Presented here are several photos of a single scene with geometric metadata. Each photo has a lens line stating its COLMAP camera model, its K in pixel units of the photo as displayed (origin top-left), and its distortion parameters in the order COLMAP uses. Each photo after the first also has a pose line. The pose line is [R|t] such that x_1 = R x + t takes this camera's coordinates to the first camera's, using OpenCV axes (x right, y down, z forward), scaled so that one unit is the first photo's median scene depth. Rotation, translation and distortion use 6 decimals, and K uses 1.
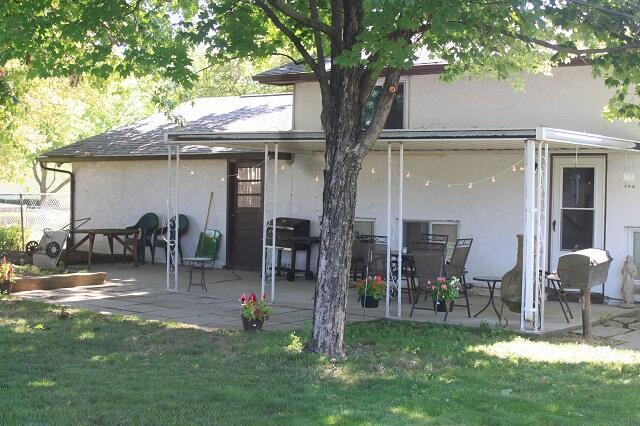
lens RADIAL K [[1042.1, 0, 320.0], [0, 1042.1, 213.0], [0, 0, 1]] dist [-0.145999, 0.055484]
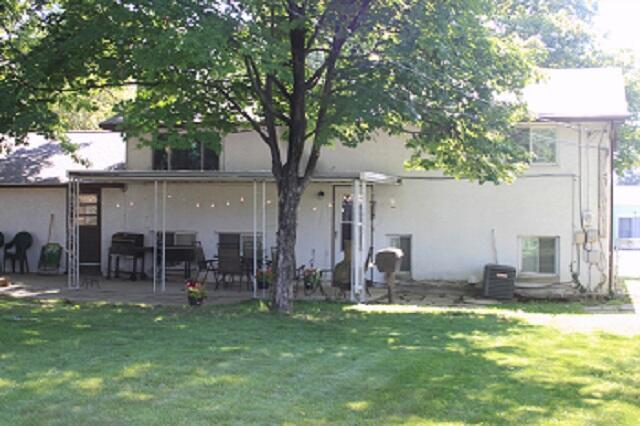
lens RADIAL K [[1042.1, 0, 320.0], [0, 1042.1, 213.0], [0, 0, 1]] dist [-0.145999, 0.055484]
pose [[0.930093, -0.012096, 0.367126, -0.338856], [0.017187, 0.999796, -0.010602, -0.002943], [-0.366923, 0.016171, 0.930111, -0.358829]]
